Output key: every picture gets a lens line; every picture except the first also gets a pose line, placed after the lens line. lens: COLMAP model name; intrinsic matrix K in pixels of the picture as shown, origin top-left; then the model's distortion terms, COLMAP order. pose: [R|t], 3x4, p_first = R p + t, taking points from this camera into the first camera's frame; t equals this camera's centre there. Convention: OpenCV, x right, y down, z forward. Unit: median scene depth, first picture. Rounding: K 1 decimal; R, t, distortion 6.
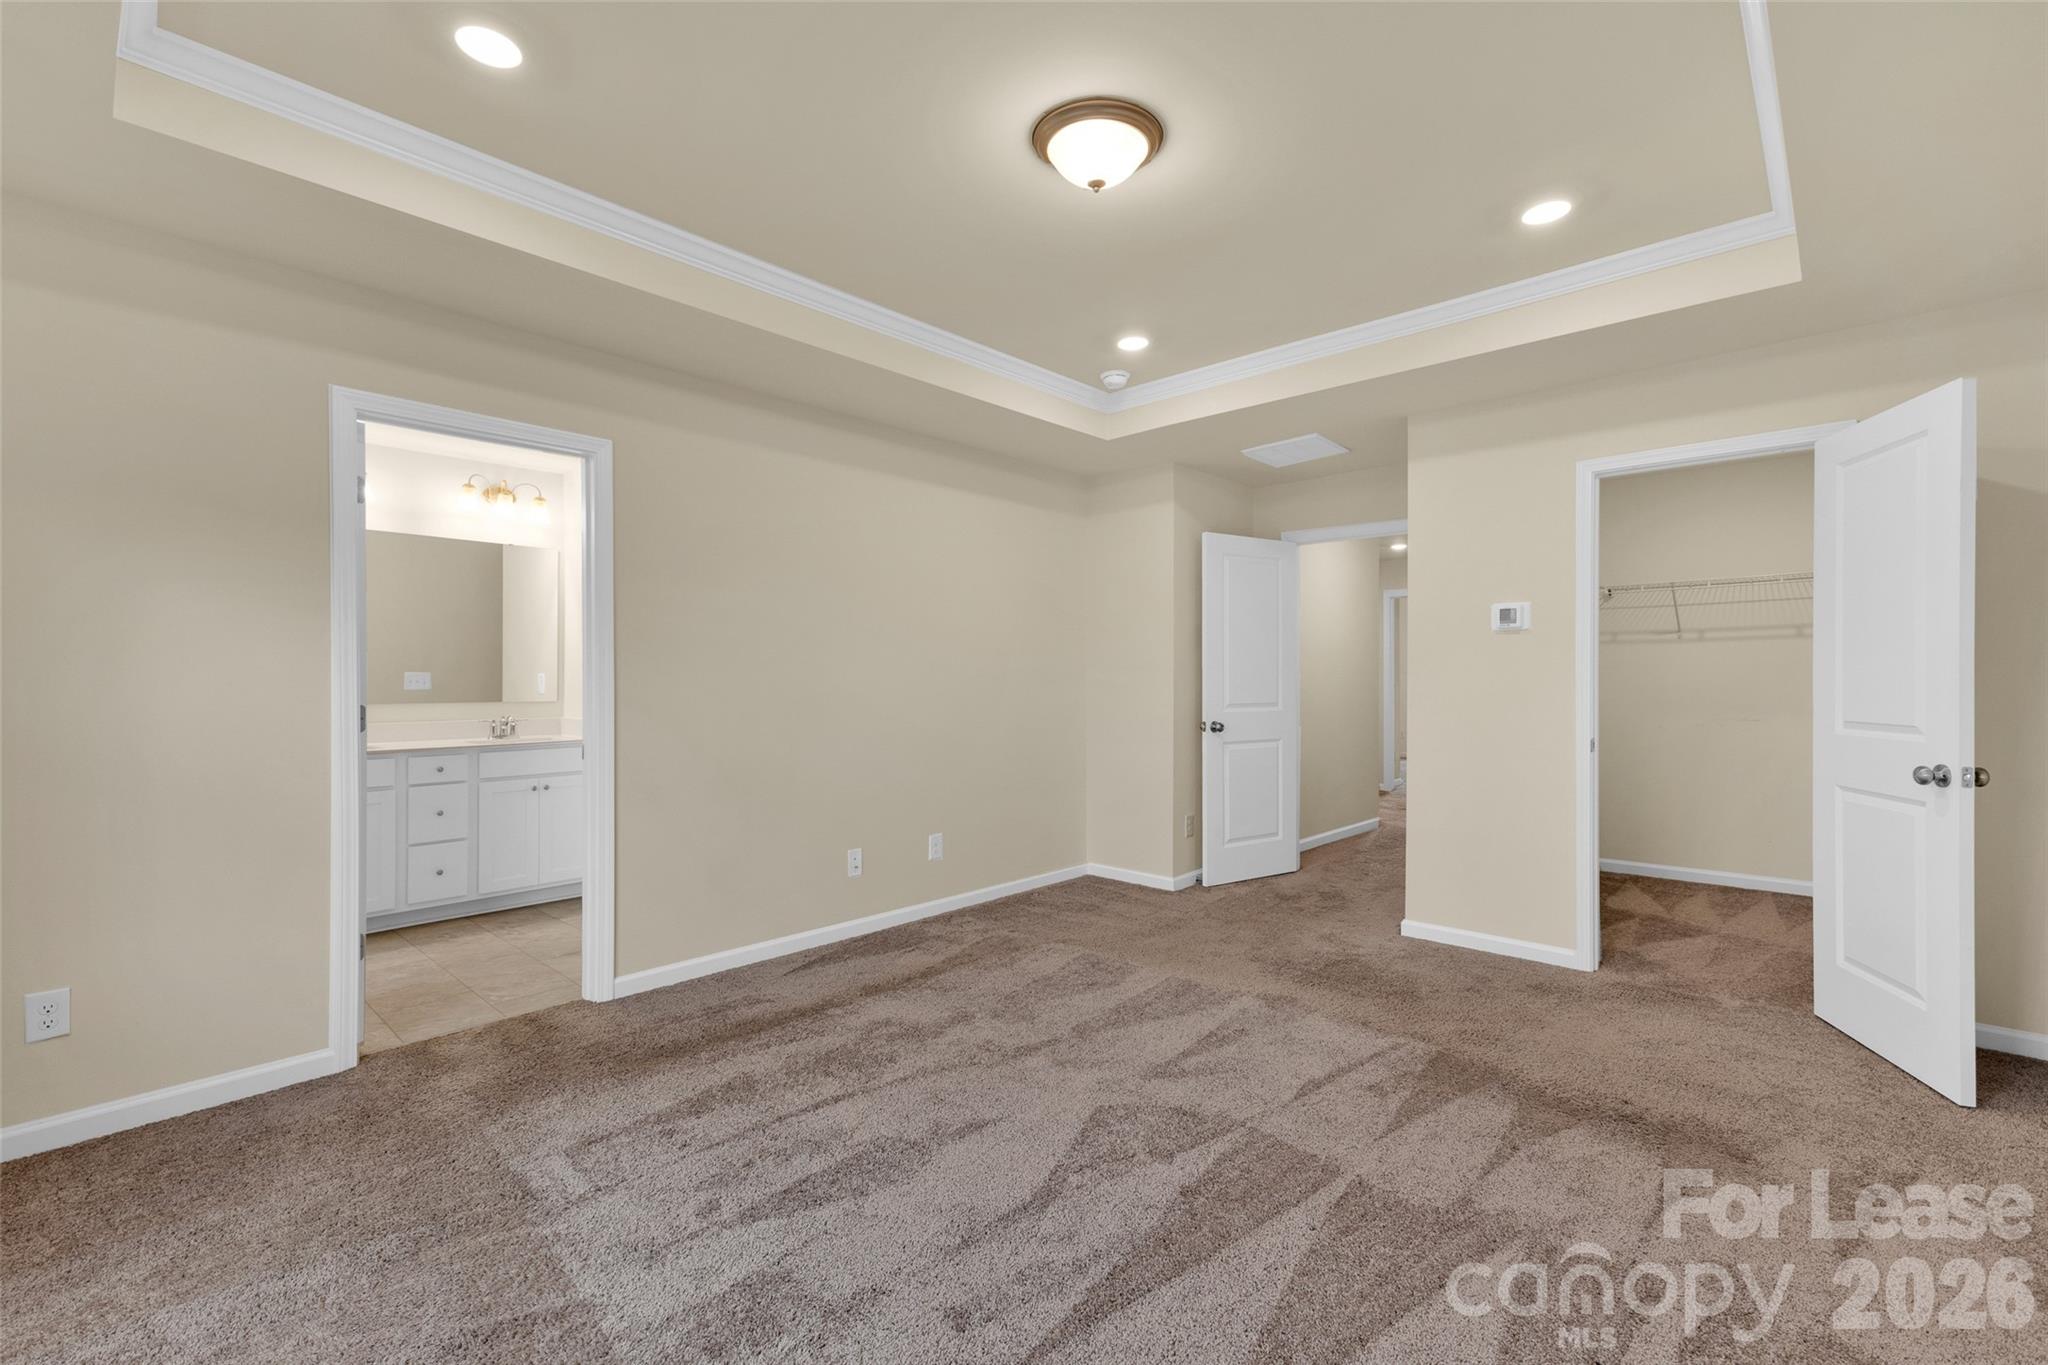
lens RADIAL K [[859.9, 0, 993.9], [0, 859.9, 683.9], [0, 0, 1]] dist [-0.000270, -0.000150]
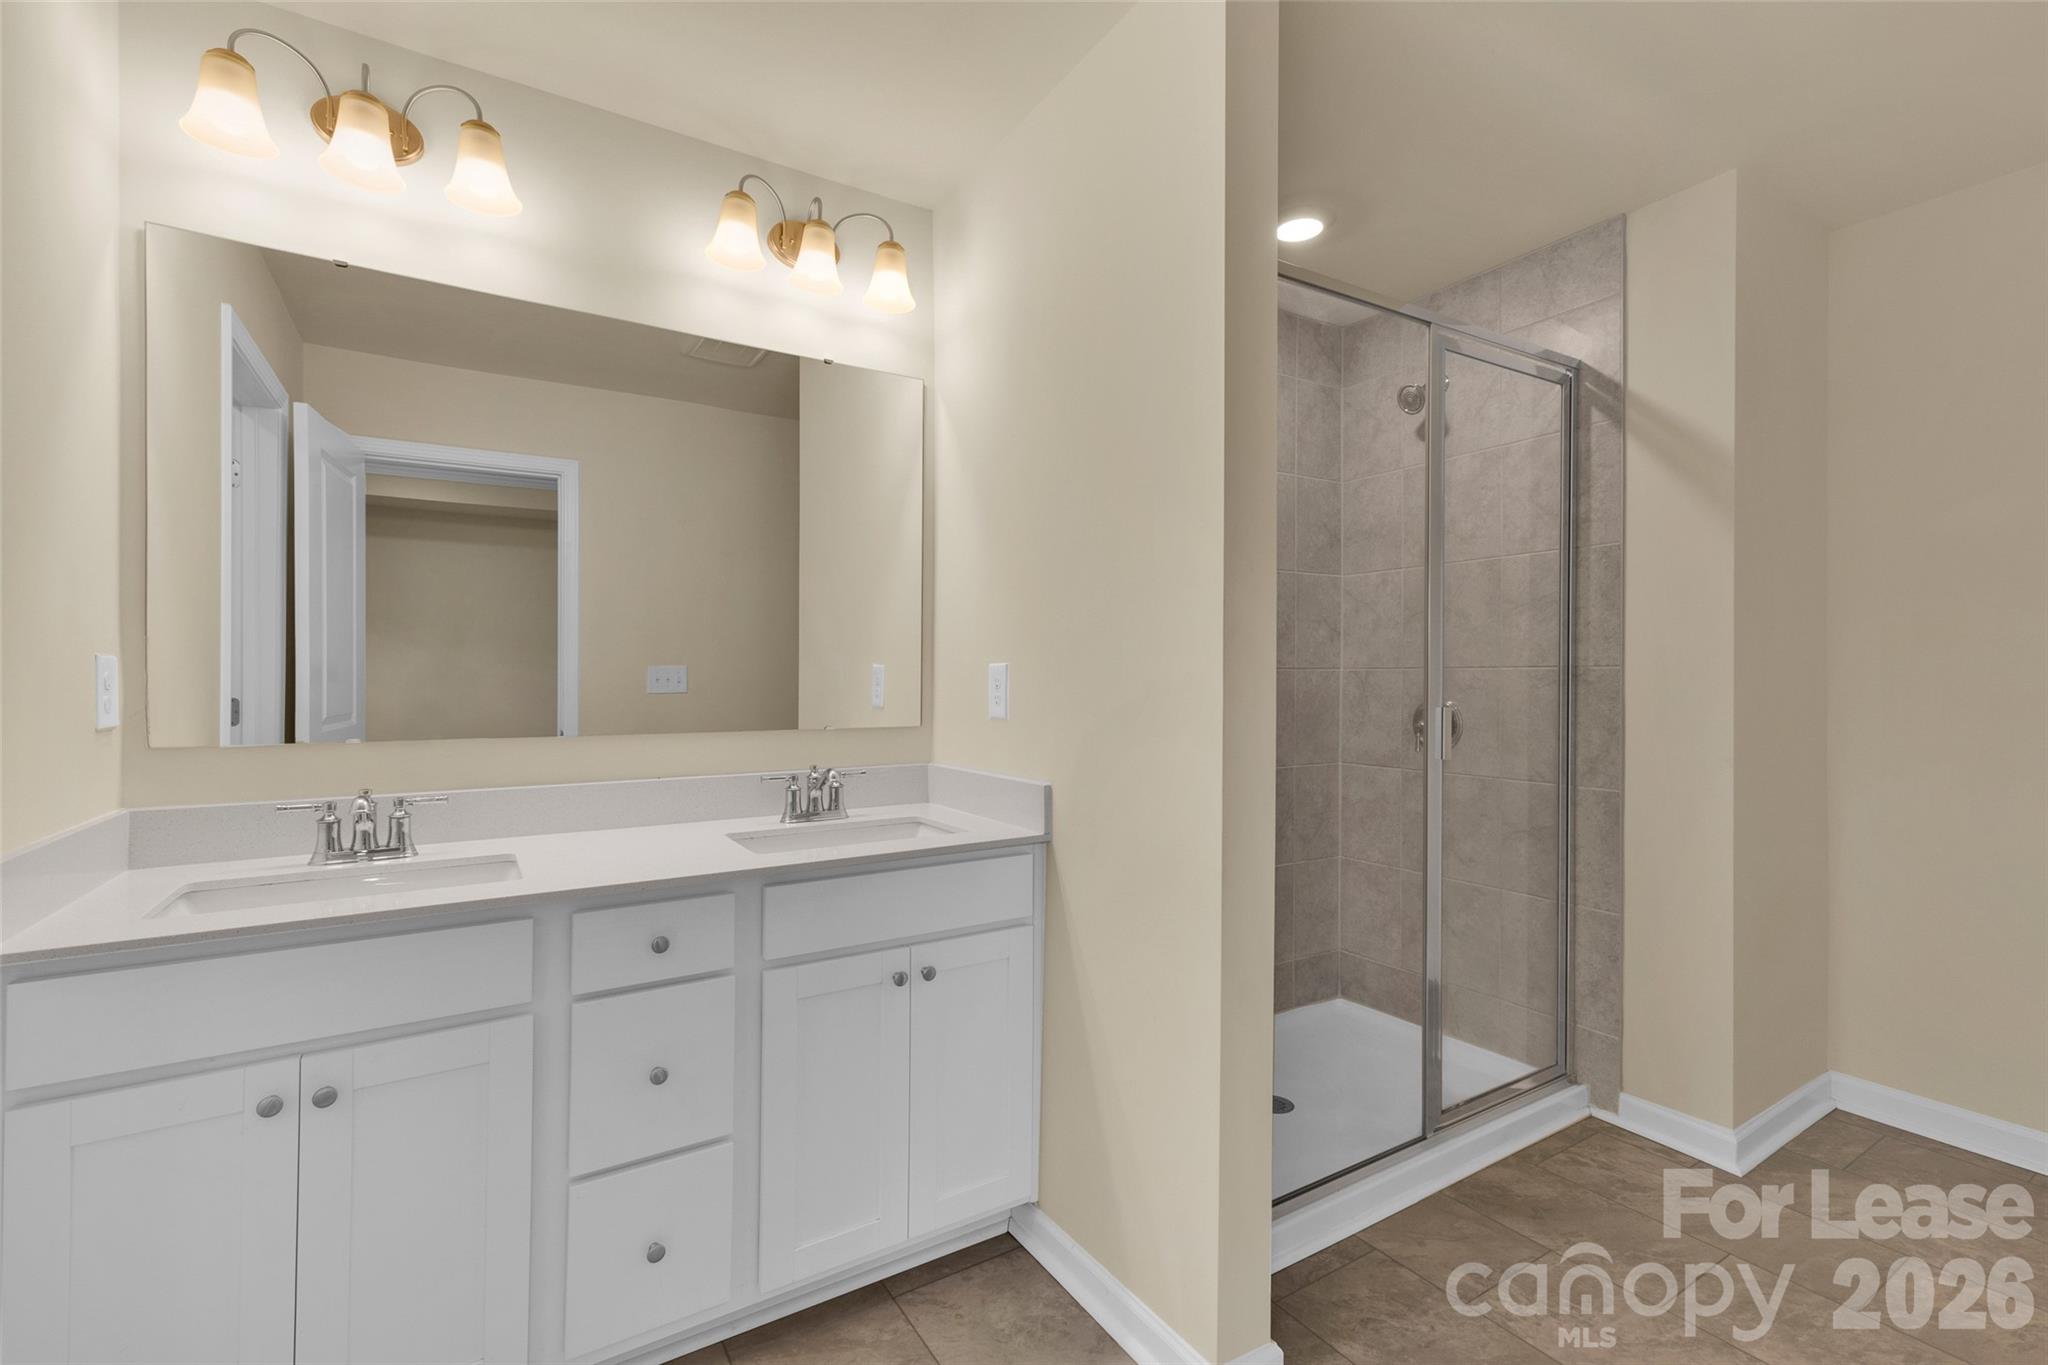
lens RADIAL K [[901.5, 0, 1024.0], [0, 901.5, 682.5], [0, 0, 1]] dist [0.004142, -0.000208]
pose [[0.969399, 0.004301, -0.245454, -0.391241], [-0.003155, 0.999982, 0.005061, -0.004902], [0.245472, -0.004131, 0.969395, 0.645844]]
